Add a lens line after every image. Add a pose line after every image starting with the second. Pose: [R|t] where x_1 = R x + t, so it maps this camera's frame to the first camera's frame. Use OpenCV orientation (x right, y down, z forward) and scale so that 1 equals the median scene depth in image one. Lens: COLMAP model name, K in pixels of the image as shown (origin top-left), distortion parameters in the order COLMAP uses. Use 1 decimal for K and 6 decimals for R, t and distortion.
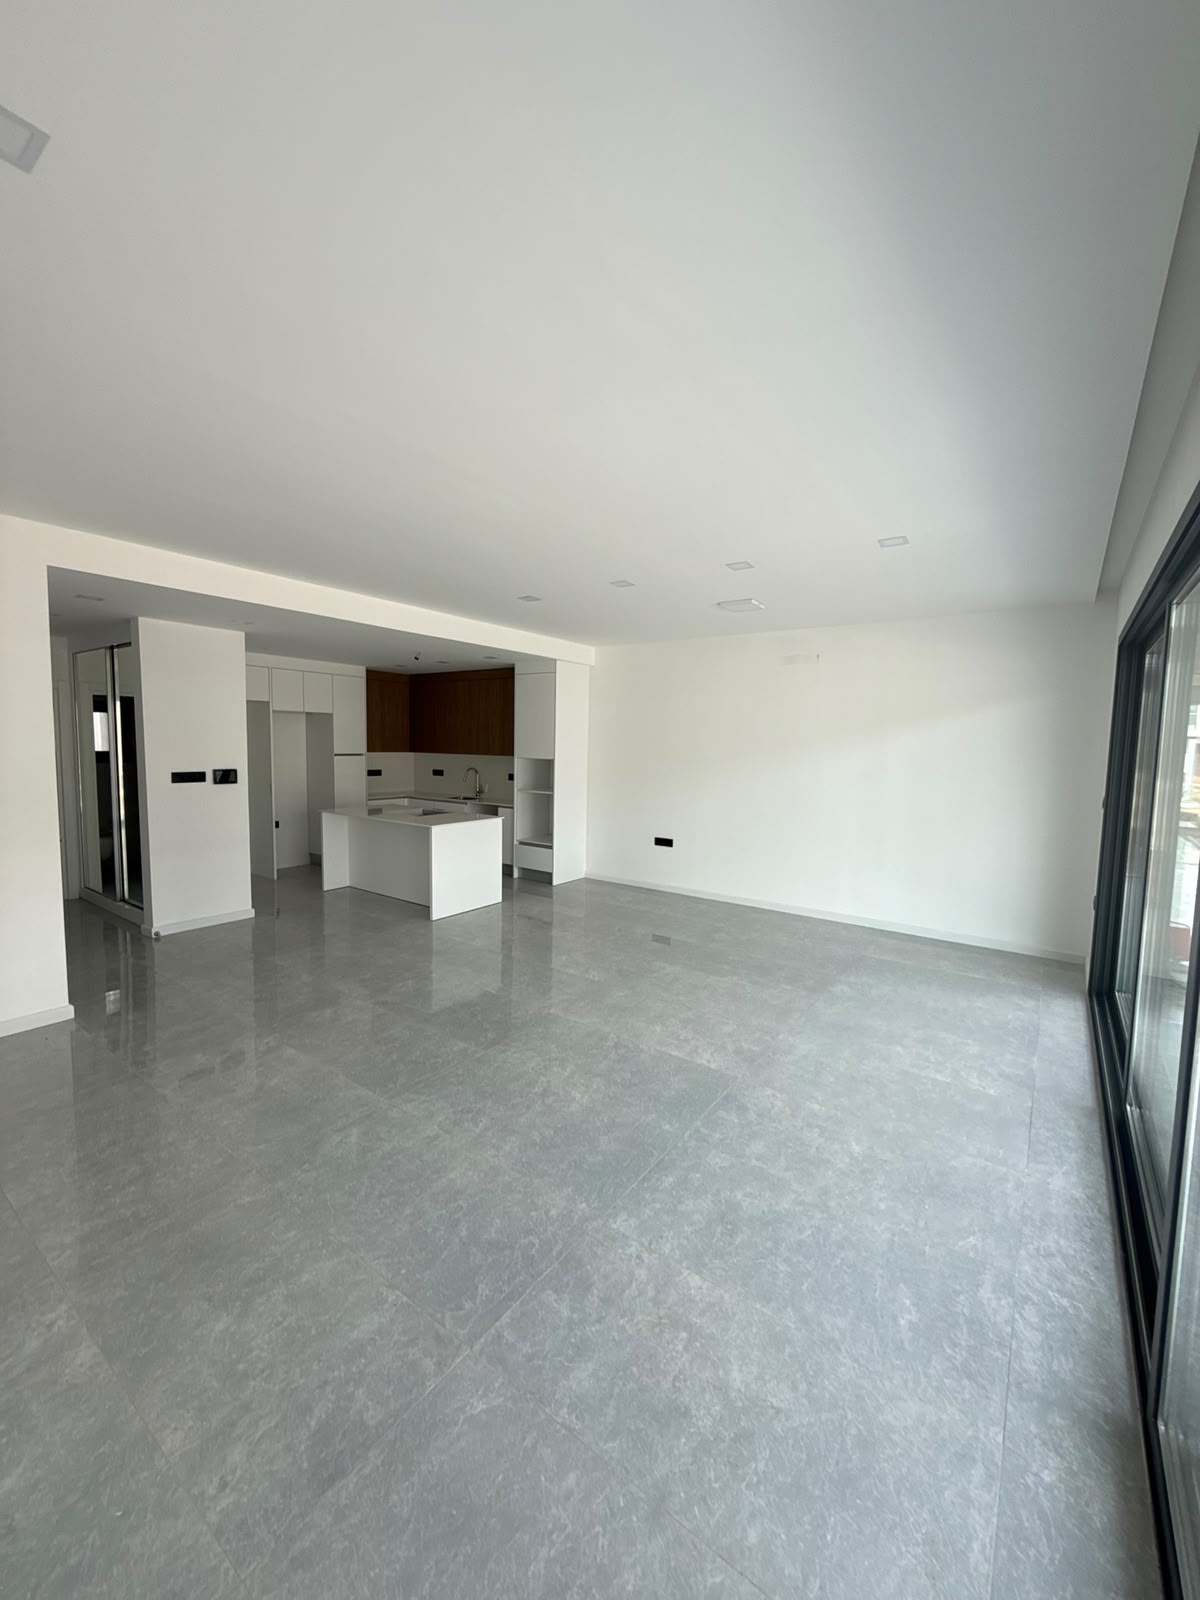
lens RADIAL K [[636.2, 0, 613.5], [0, 636.2, 823.3], [0, 0, 1]] dist [0.000492, 0.000015]
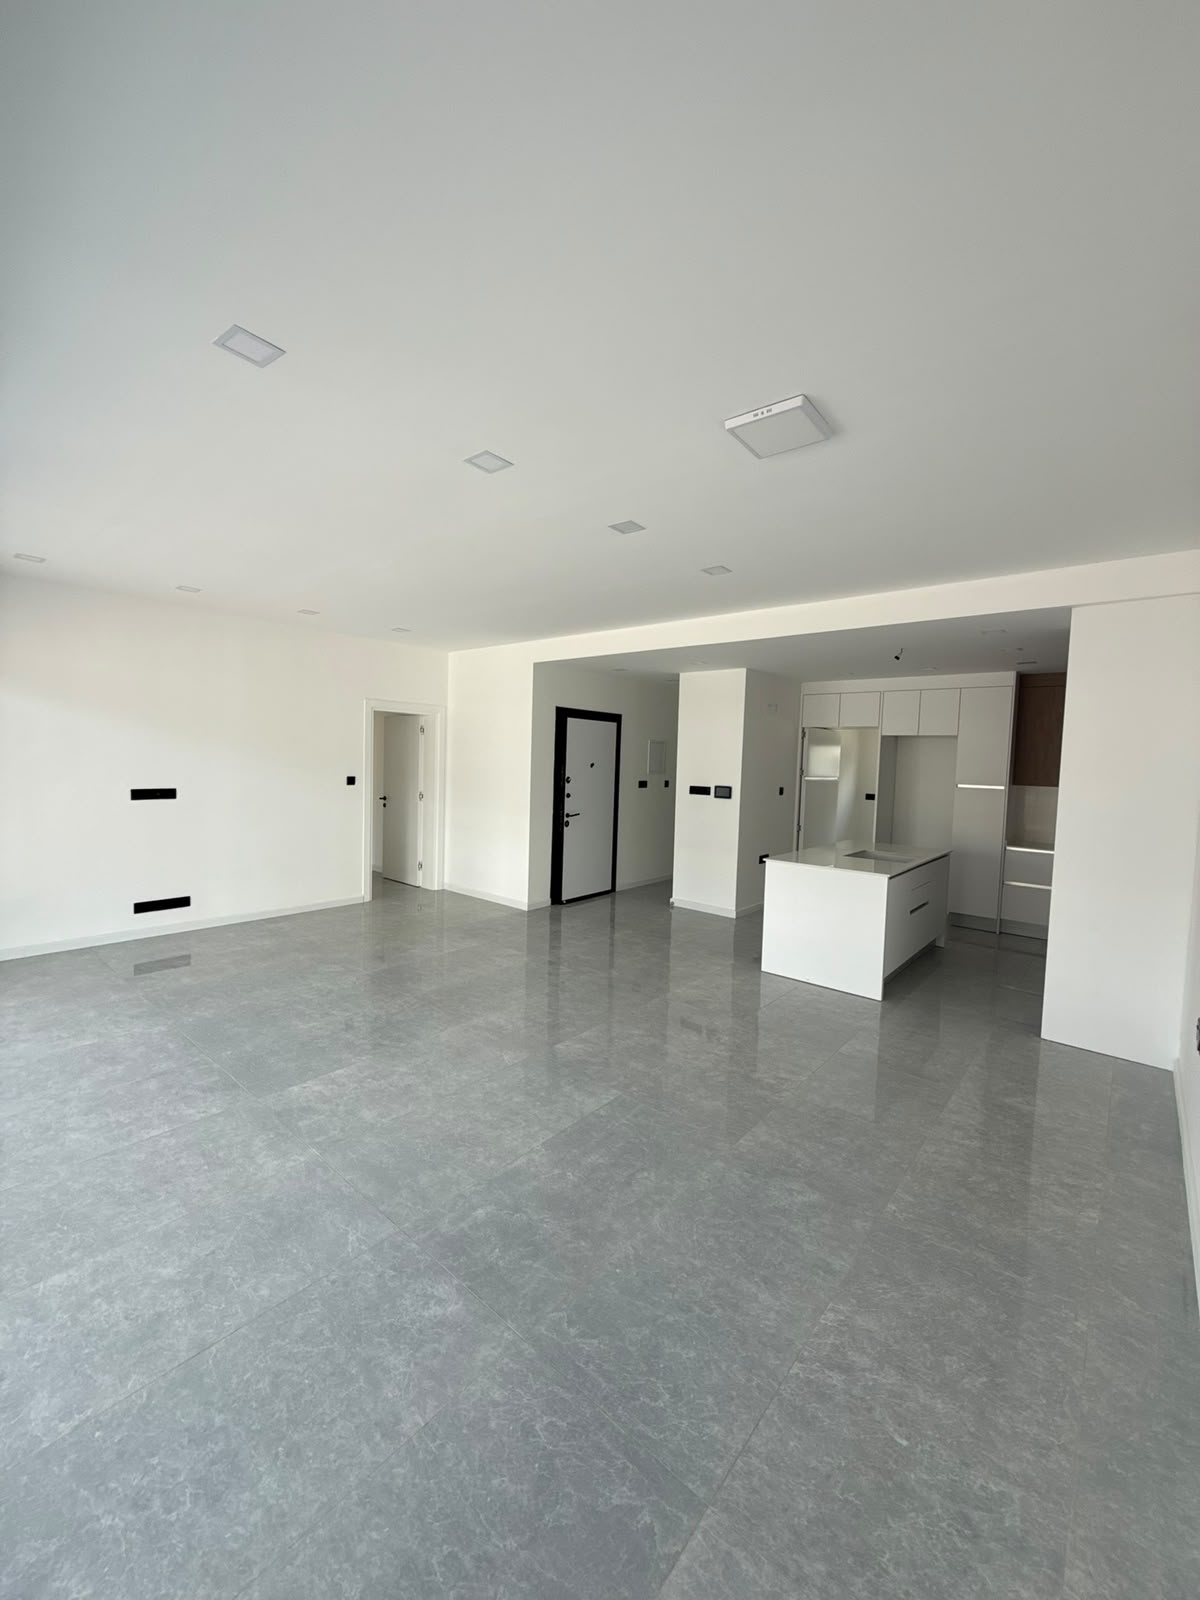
lens RADIAL K [[635.7, 0, 600.8], [0, 635.7, 796.5], [0, 0, 1]] dist [-0.000877, -0.000166]
pose [[-0.095278, 0.039160, -0.994680, 0.950806], [-0.150691, 0.987143, 0.053298, -0.146175], [0.983979, 0.154967, -0.088152, 1.356346]]
